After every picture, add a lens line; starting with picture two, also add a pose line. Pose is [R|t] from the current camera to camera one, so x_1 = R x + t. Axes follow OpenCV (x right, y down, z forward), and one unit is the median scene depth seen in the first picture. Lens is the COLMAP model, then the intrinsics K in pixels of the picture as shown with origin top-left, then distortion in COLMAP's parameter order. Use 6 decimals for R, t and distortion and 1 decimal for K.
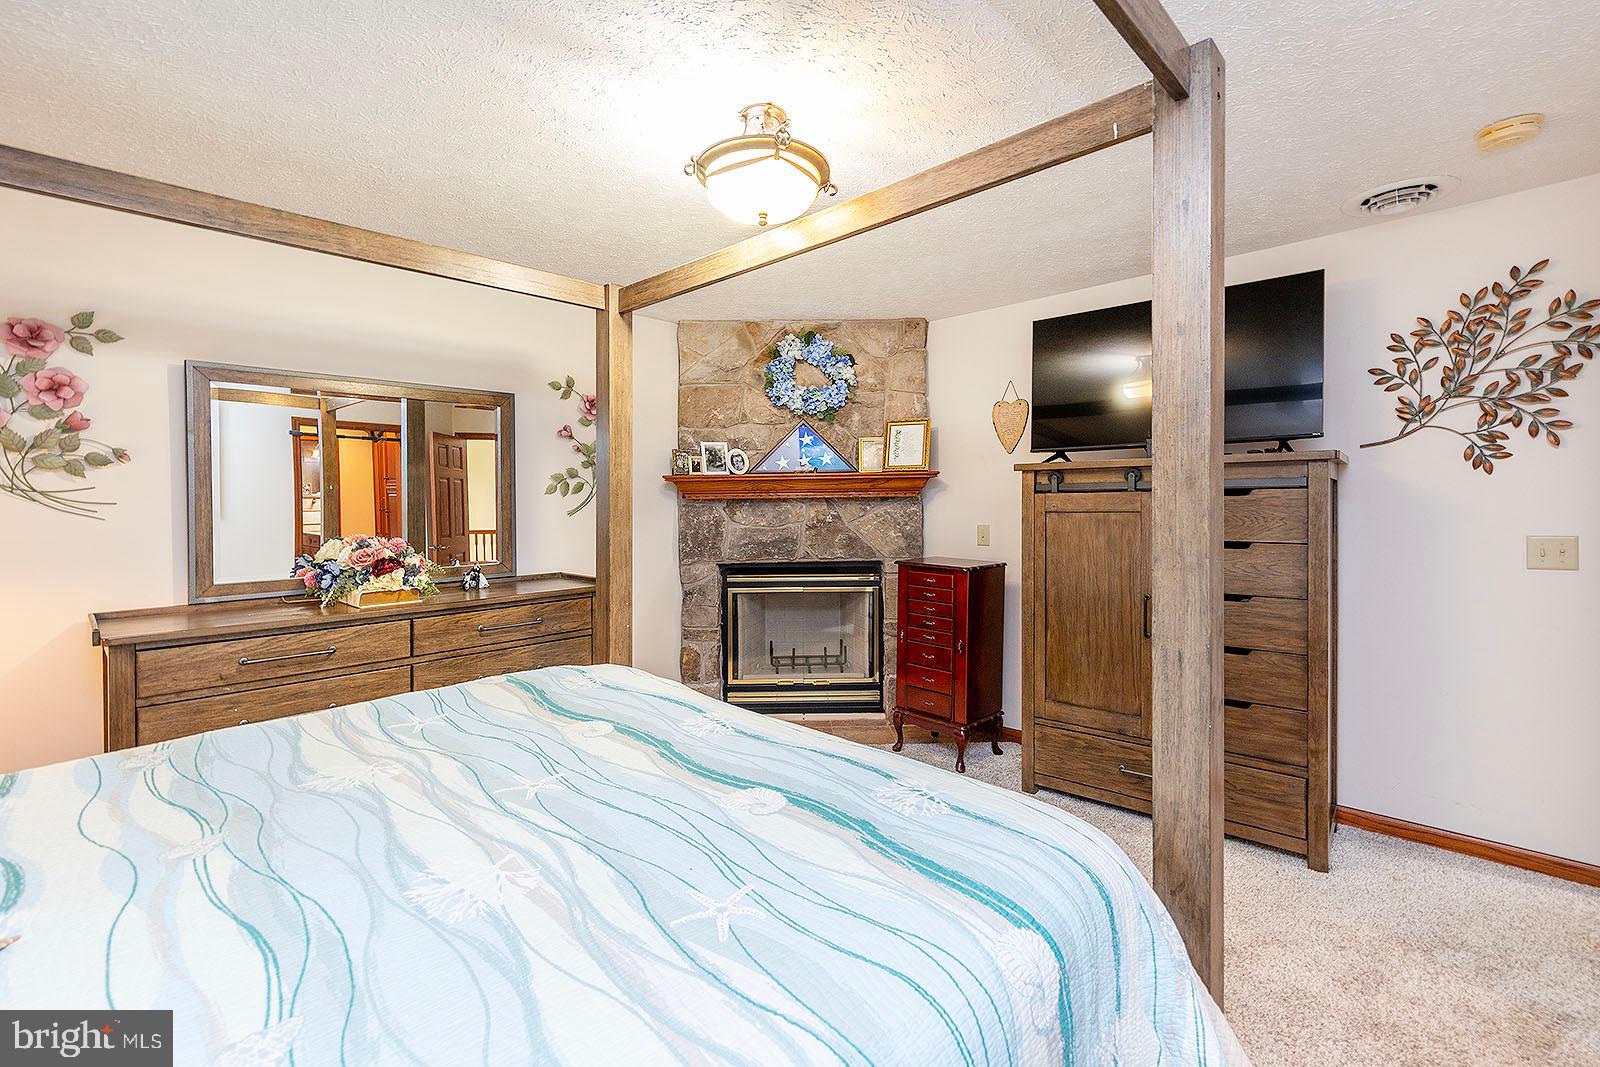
lens RADIAL K [[687.9, 0, 820.0], [0, 687.9, 504.4], [0, 0, 1]] dist [0.007821, -0.000169]
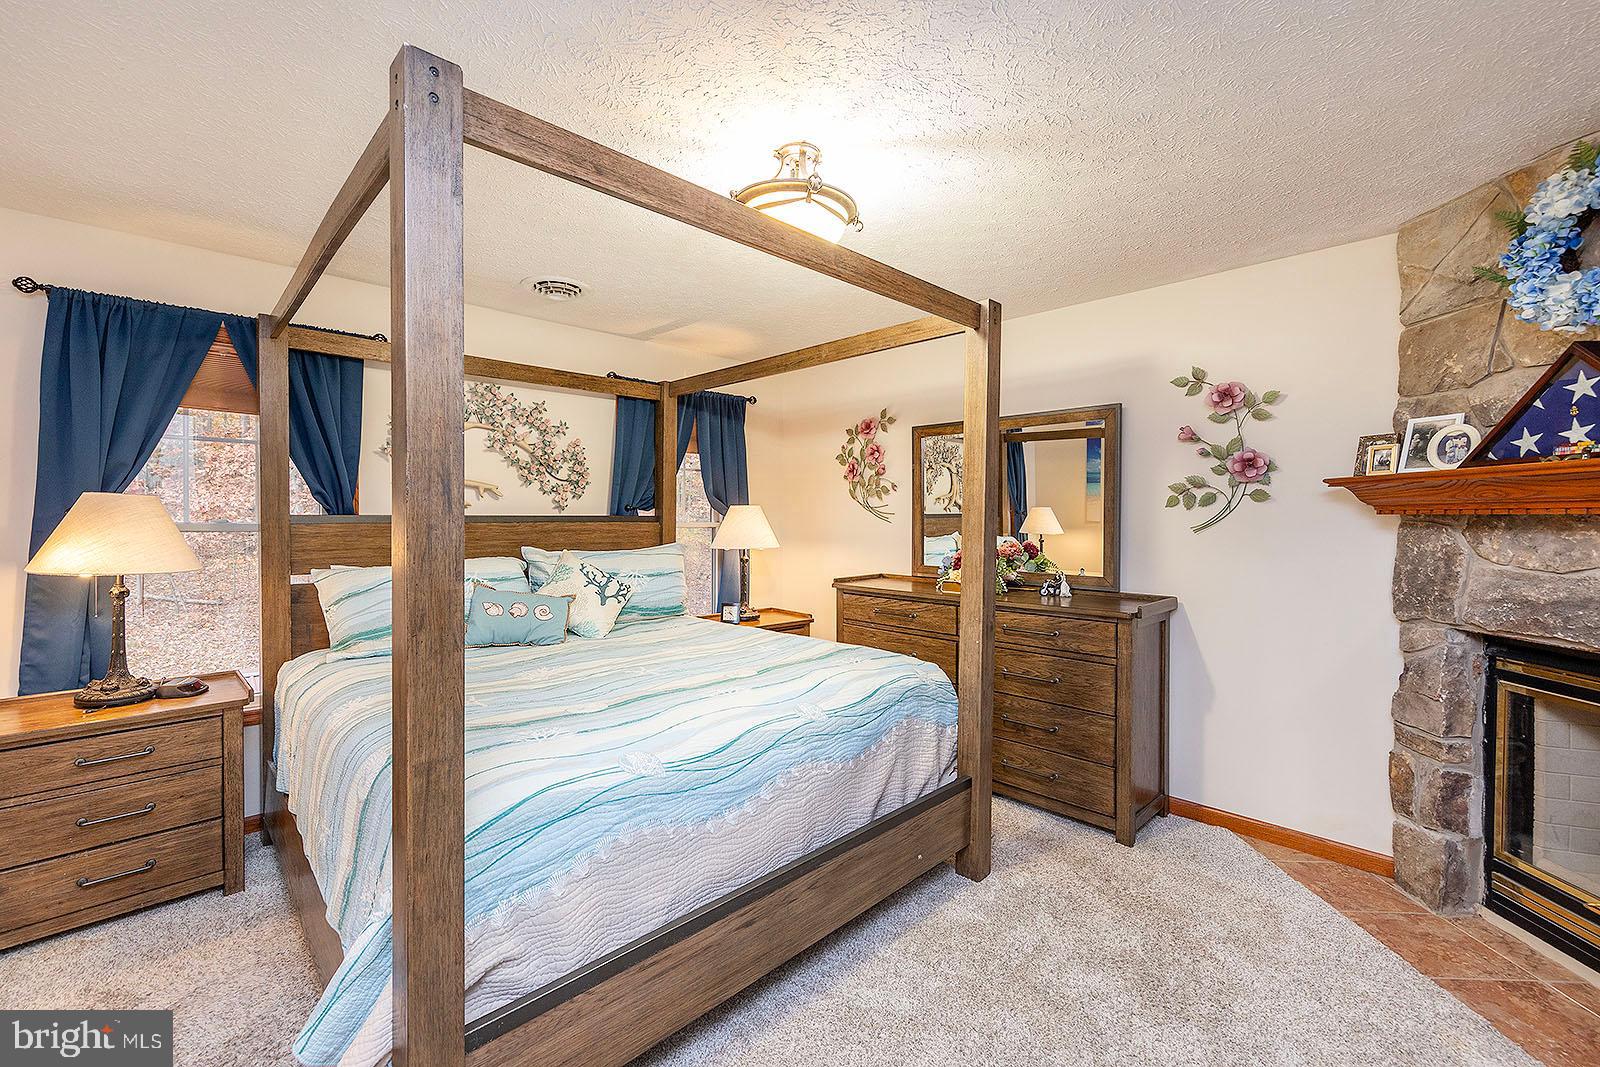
lens RADIAL K [[687.9, 0, 786.5], [0, 687.9, 519.7], [0, 0, 1]] dist [0.007821, -0.000169]
pose [[-0.057021, 0.018526, -0.998201, 0.739421], [-0.008491, 0.999783, 0.019040, -0.016590], [0.998337, 0.009561, -0.056851, 0.794082]]
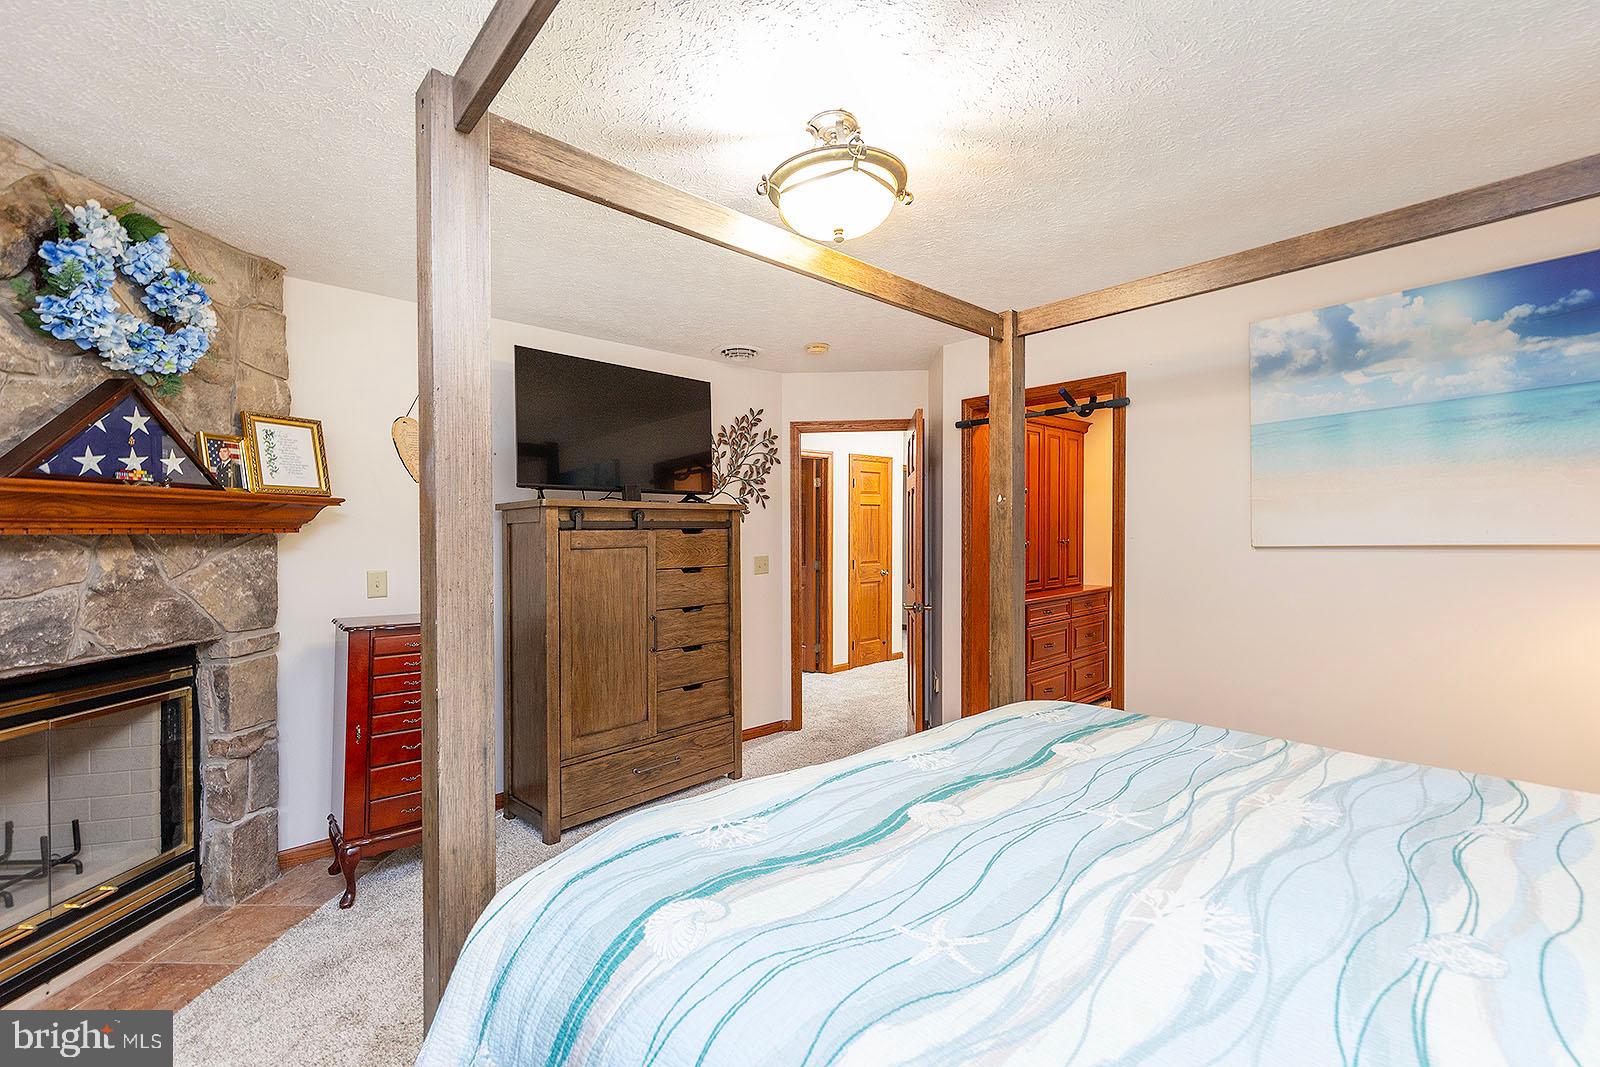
lens RADIAL K [[687.9, 0, 782.5], [0, 687.9, 542.8], [0, 0, 1]] dist [0.007821, -0.000169]
pose [[0.095323, -0.005120, 0.995433, -0.775299], [0.015329, 0.999876, 0.003675, 0.003641], [-0.995328, 0.014908, 0.095390, 0.741909]]
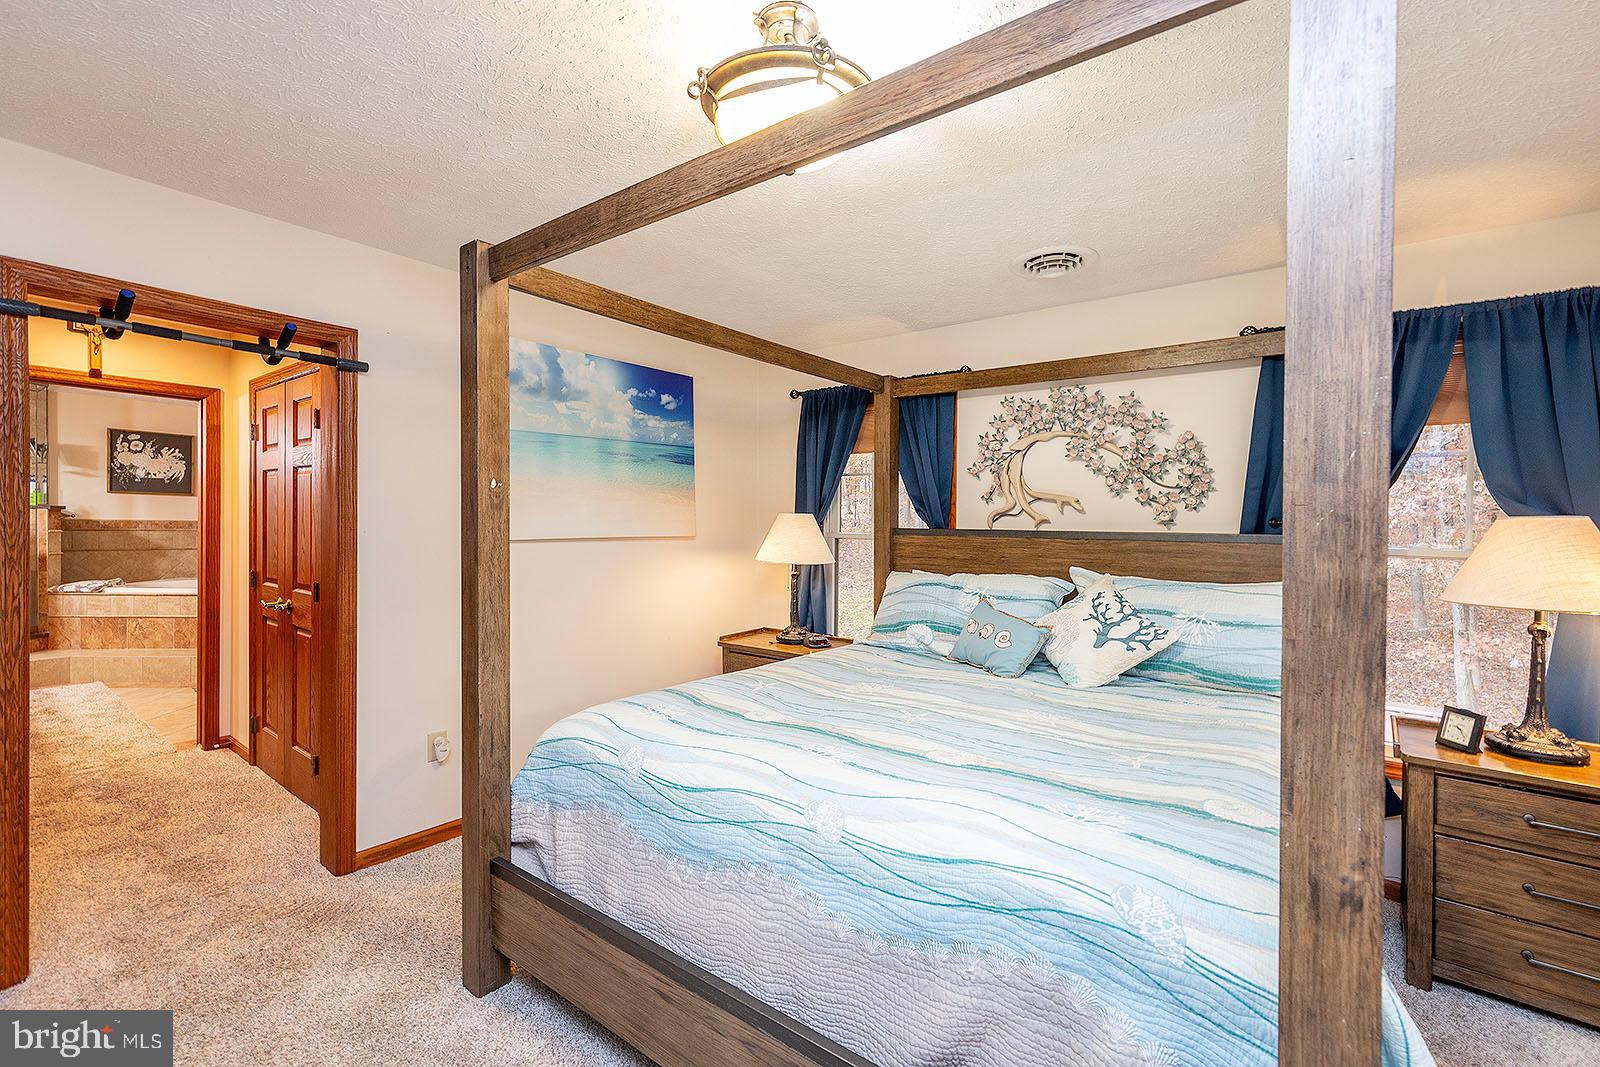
lens RADIAL K [[687.9, 0, 801.7], [0, 687.9, 529.7], [0, 0, 1]] dist [0.007821, -0.000169]
pose [[-0.995605, -0.002097, -0.093631, -0.016685], [-0.003486, 0.999886, 0.014673, -0.012704], [0.093589, 0.014935, -0.995499, 1.332788]]
